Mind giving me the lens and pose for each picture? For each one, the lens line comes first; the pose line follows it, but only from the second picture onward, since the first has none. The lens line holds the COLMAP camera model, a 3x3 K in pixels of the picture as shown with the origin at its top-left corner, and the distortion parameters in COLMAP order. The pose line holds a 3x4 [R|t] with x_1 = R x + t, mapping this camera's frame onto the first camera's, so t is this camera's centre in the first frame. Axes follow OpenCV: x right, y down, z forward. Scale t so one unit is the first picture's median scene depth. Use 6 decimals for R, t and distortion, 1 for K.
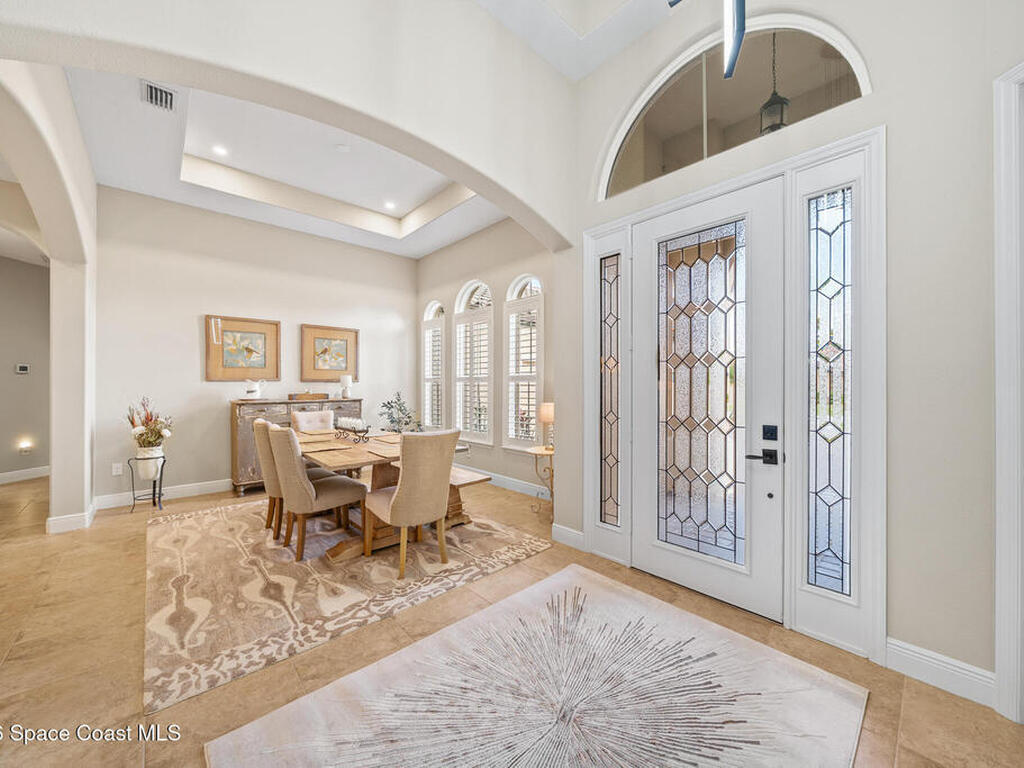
lens RADIAL K [[397.9, 0, 512.9], [0, 397.9, 386.5], [0, 0, 1]] dist [-0.000284, 0.000113]
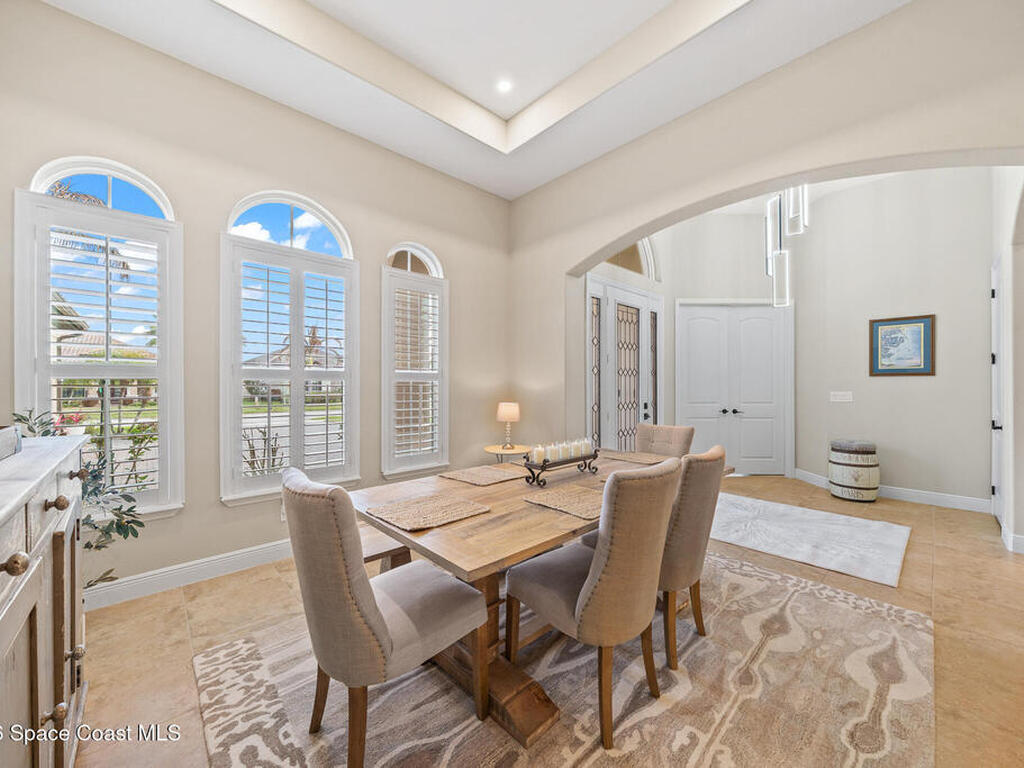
lens RADIAL K [[397.9, 0, 515.4], [0, 397.9, 383.2], [0, 0, 1]] dist [-0.000284, 0.000113]
pose [[-0.020752, 0.005598, 0.999769, -1.545327], [0.002052, 0.999982, -0.005556, -0.006518], [-0.999783, 0.001936, -0.020763, 1.676915]]
